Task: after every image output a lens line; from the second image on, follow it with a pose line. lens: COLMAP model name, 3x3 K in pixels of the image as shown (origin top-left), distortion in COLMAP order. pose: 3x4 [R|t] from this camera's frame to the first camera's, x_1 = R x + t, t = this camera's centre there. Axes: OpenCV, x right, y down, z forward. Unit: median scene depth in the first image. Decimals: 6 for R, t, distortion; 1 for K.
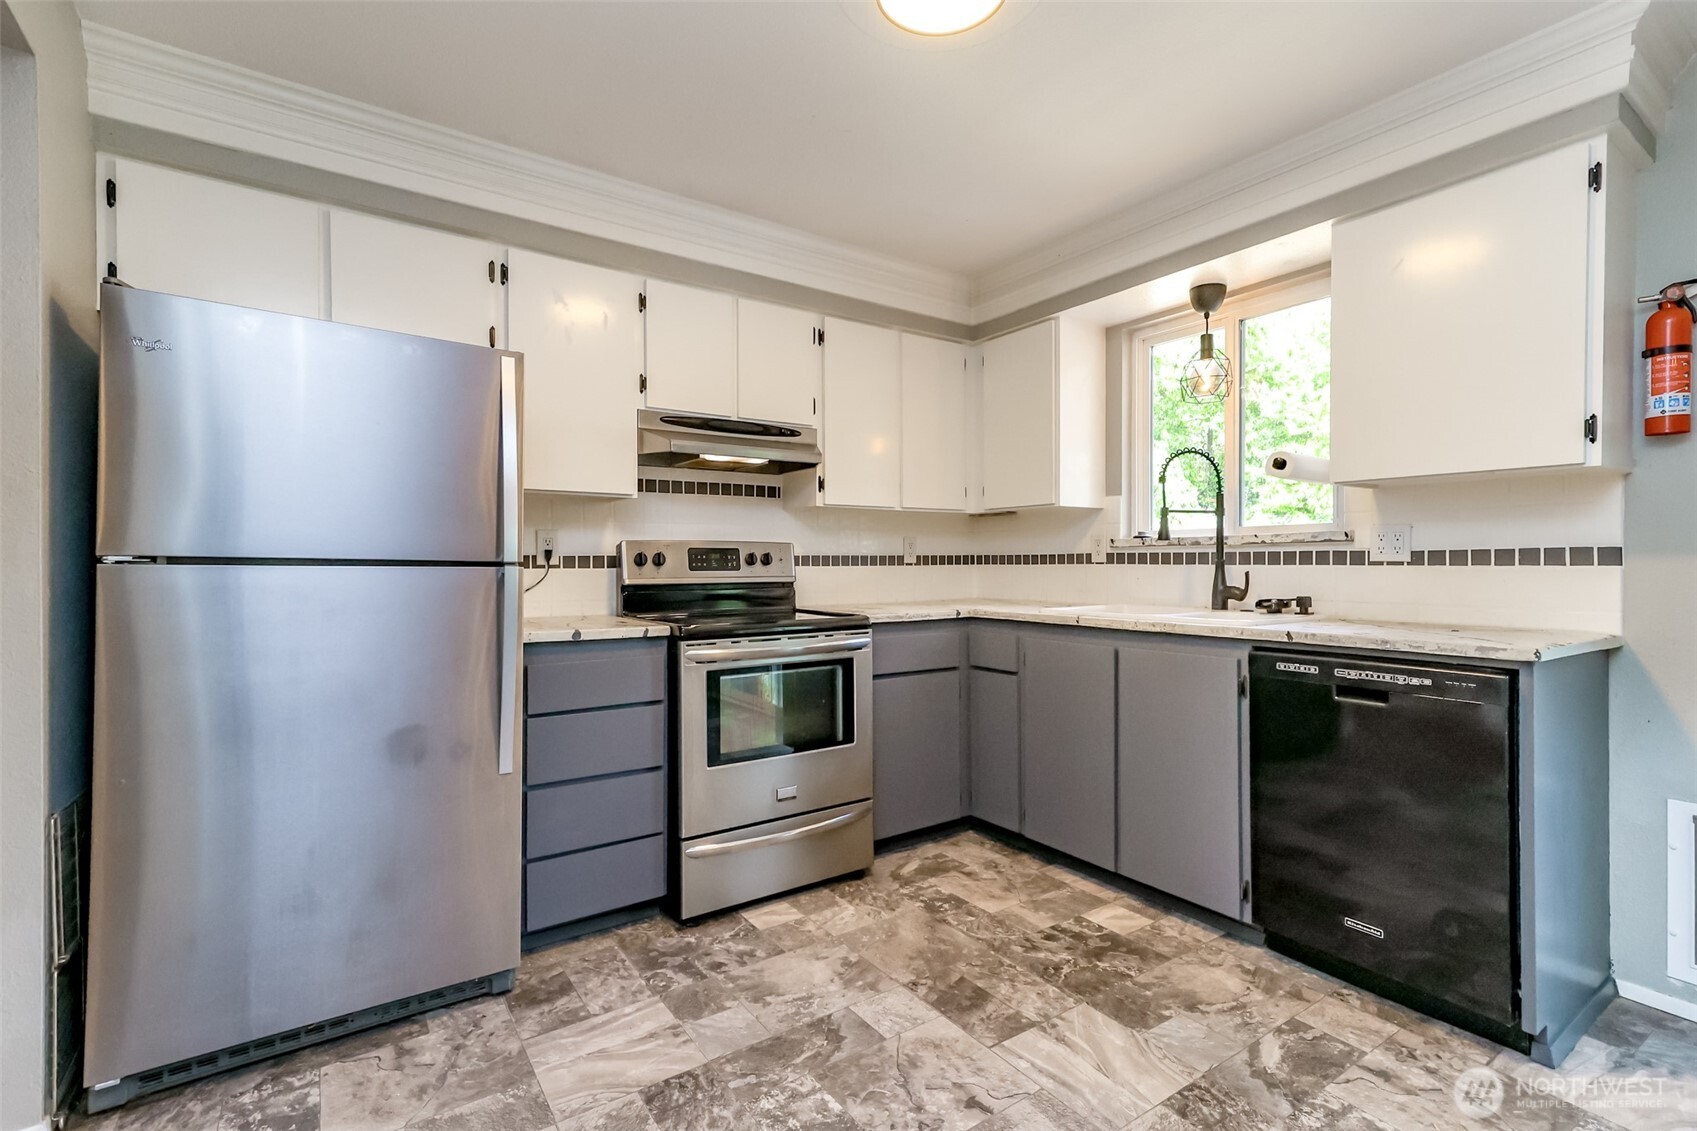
lens RADIAL K [[761.9, 0, 861.2], [0, 761.9, 558.3], [0, 0, 1]] dist [0.015995, -0.000893]
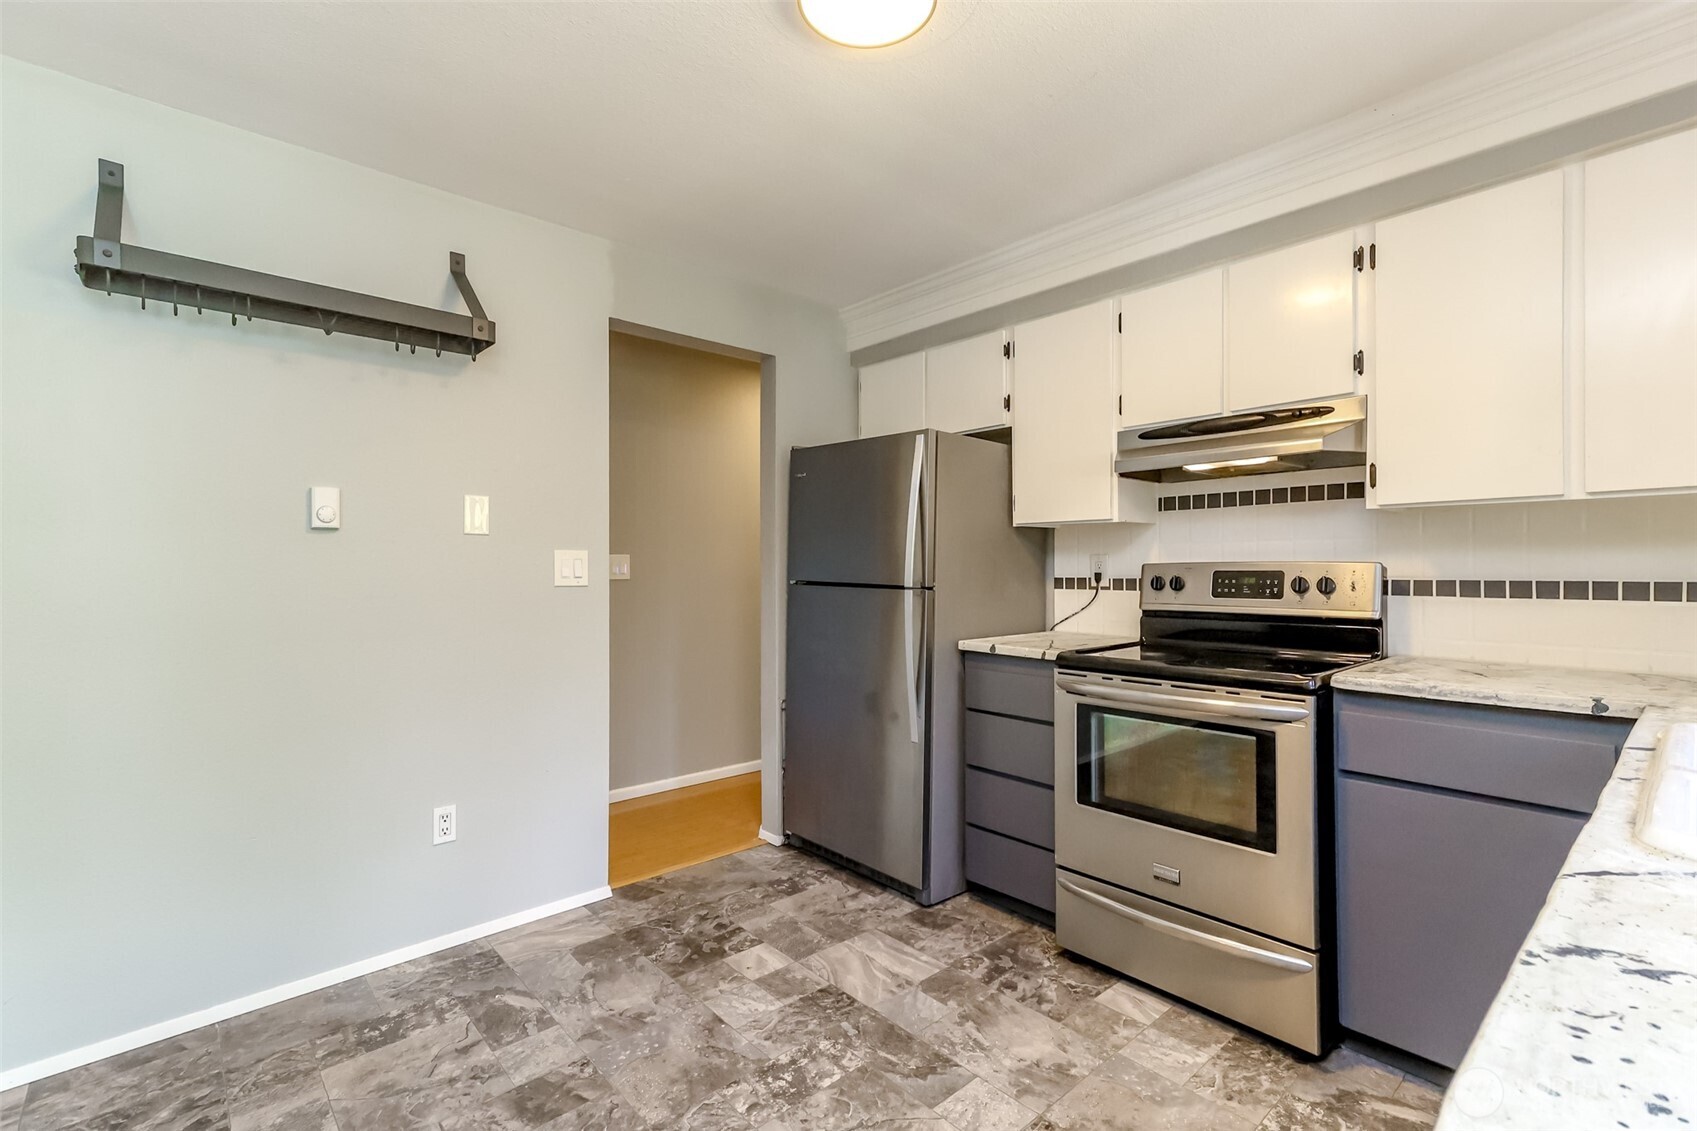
lens RADIAL K [[761.9, 0, 846.1], [0, 761.9, 560.0], [0, 0, 1]] dist [0.015995, -0.000893]
pose [[0.128163, -0.001421, -0.991752, 0.701165], [0.013589, 0.999908, 0.000323, -0.038401], [0.991660, -0.013518, 0.128171, 0.571223]]
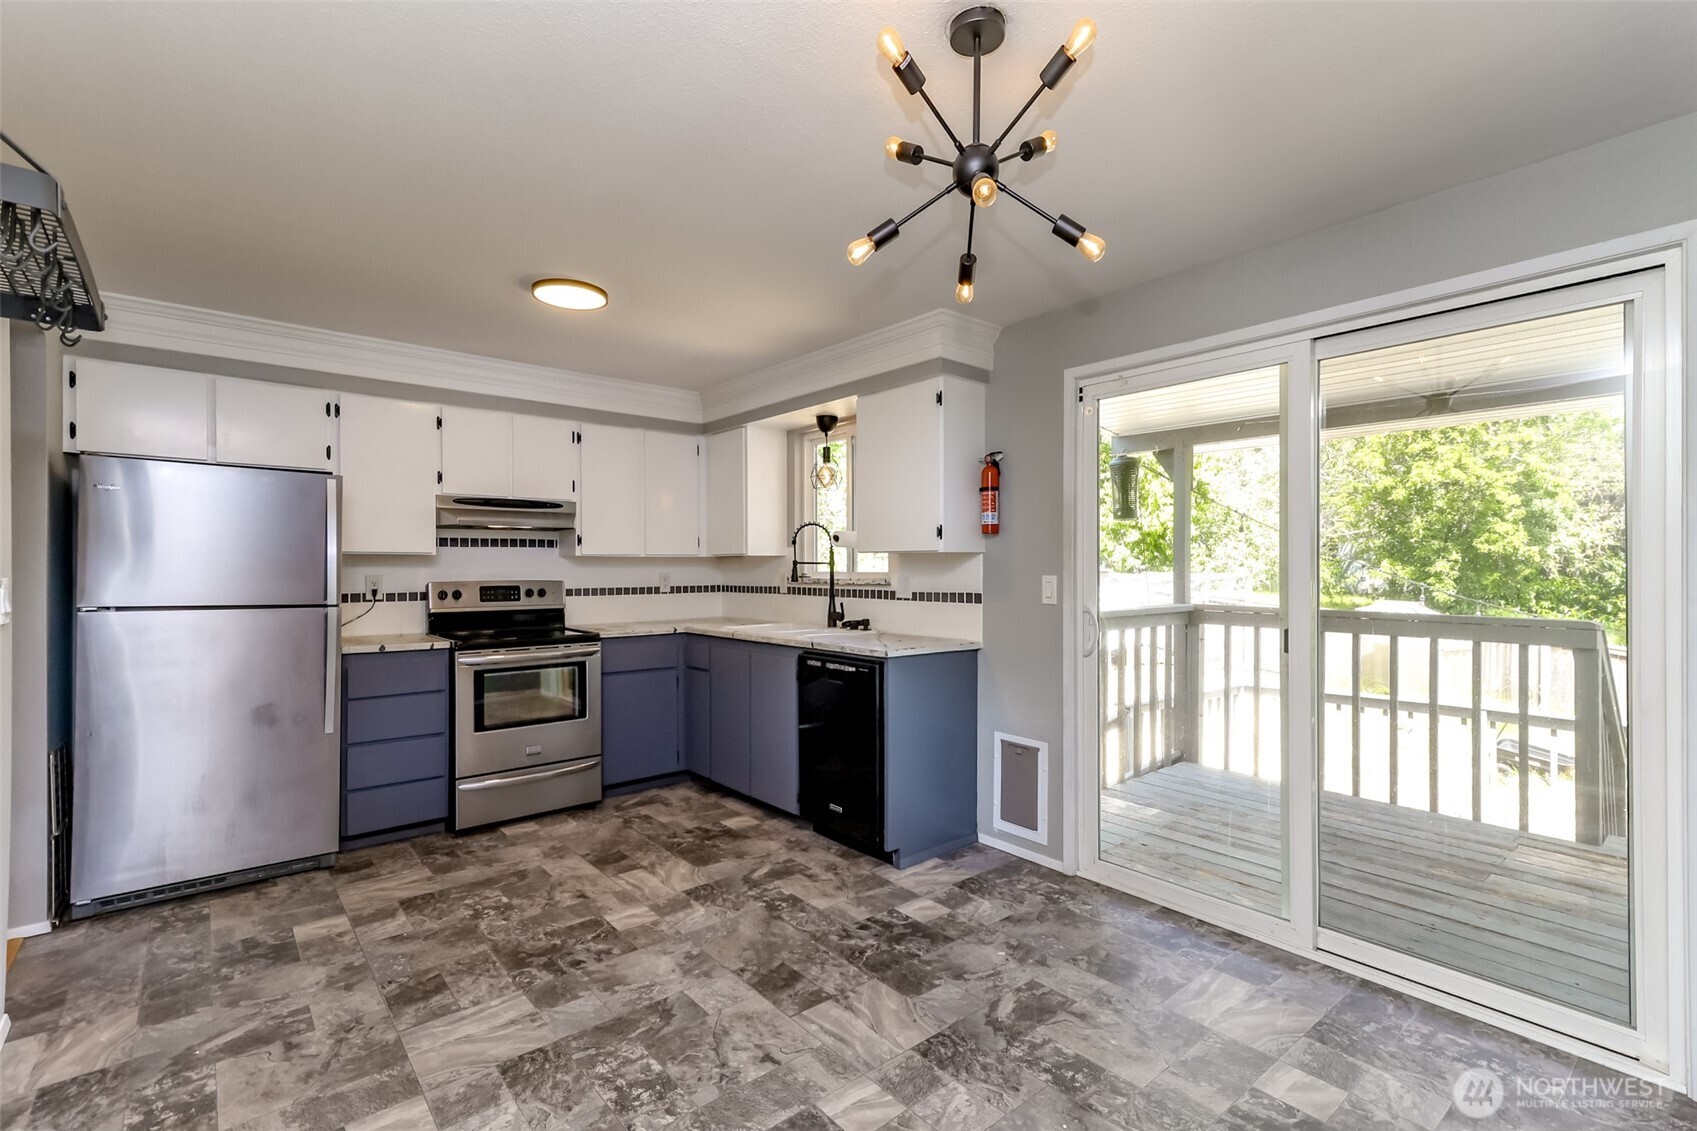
lens RADIAL K [[761.9, 0, 836.8], [0, 761.9, 563.1], [0, 0, 1]] dist [0.015995, -0.000893]
pose [[0.996972, -0.000795, 0.077757, 0.399390], [0.000867, 0.999999, -0.000892, -0.066562], [-0.077756, 0.000957, 0.996972, -0.587983]]
